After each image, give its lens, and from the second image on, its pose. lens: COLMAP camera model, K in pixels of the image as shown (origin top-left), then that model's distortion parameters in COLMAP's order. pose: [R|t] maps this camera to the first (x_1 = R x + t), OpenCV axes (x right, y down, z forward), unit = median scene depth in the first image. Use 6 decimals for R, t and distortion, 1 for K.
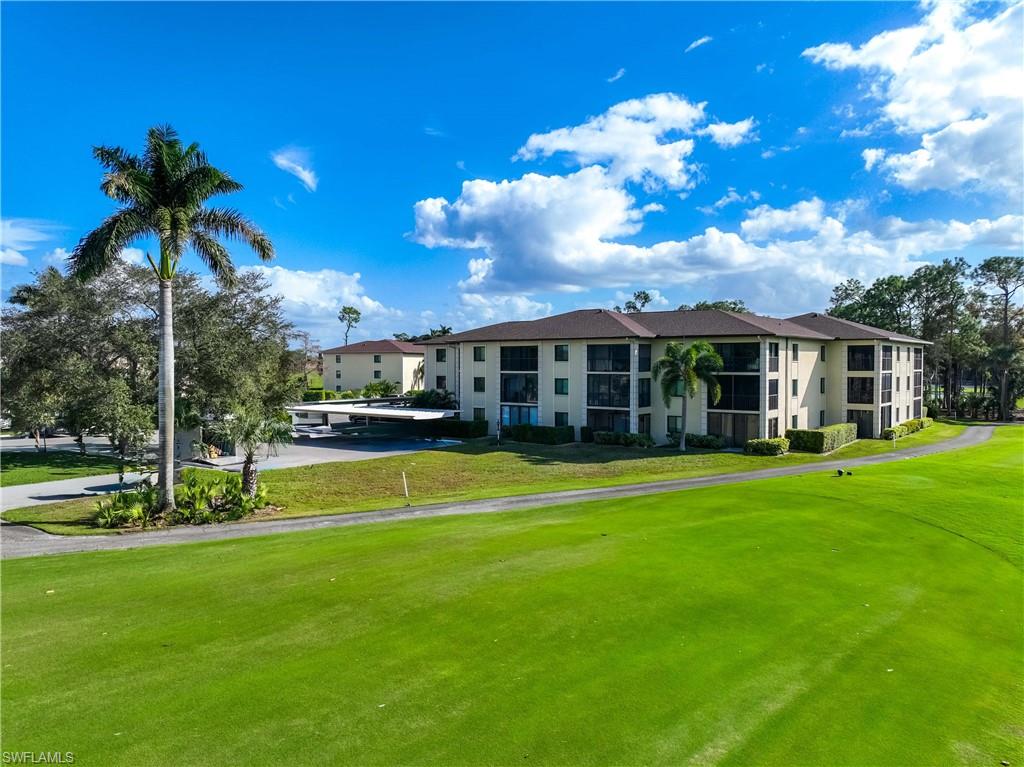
lens RADIAL K [[696.1, 0, 483.5], [0, 696.1, 366.9], [0, 0, 1]] dist [-0.036368, -0.002084]
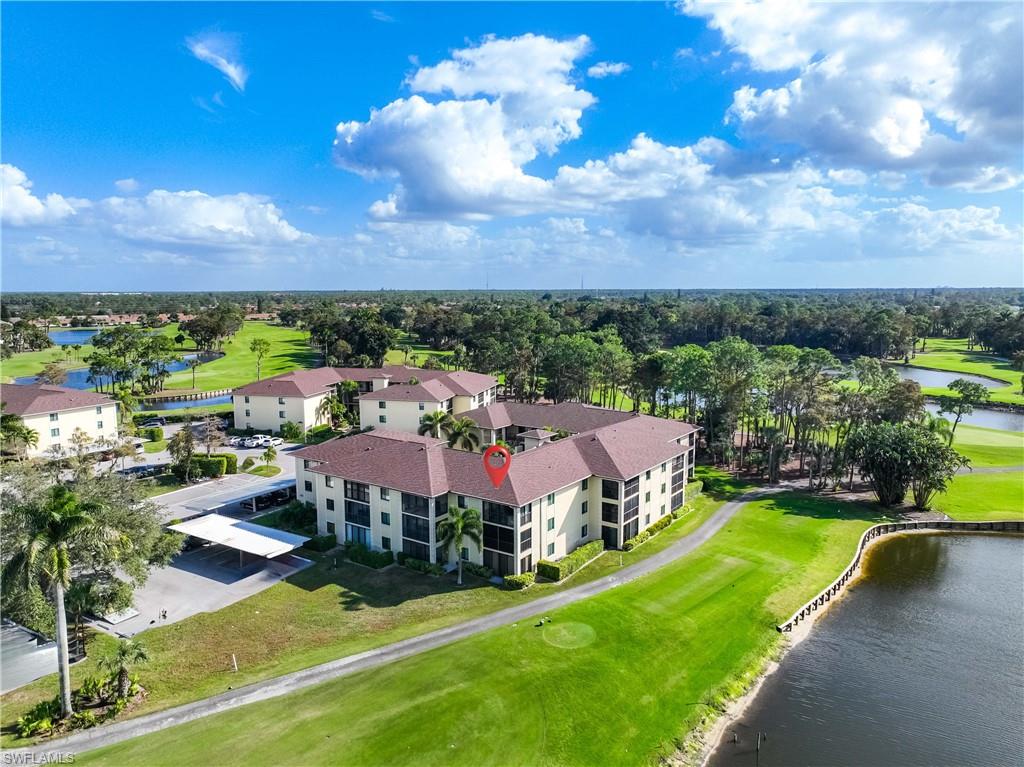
lens RADIAL K [[713.1, 0, 485.0], [0, 713.1, 408.7], [0, 0, 1]] dist [0.006527, 0.017269]
pose [[0.997679, -0.040545, 0.054710, 0.232341], [0.030127, 0.983326, 0.179340, -0.409523], [-0.061069, -0.177275, 0.982265, -0.300231]]
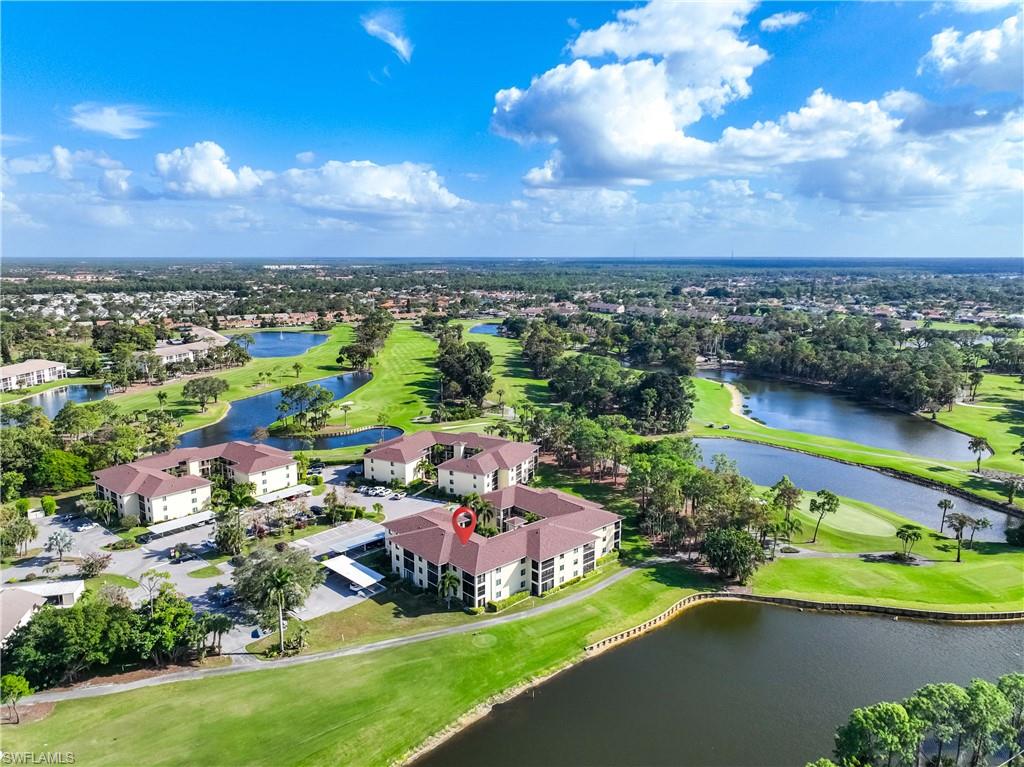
lens RADIAL K [[713.1, 0, 493.2], [0, 713.1, 384.9], [0, 0, 1]] dist [0.006527, 0.017269]
pose [[0.989811, 0.002233, -0.142369, 0.761550], [0.025412, 0.981054, 0.192062, -1.168251], [0.140100, -0.193723, 0.971001, -1.452071]]
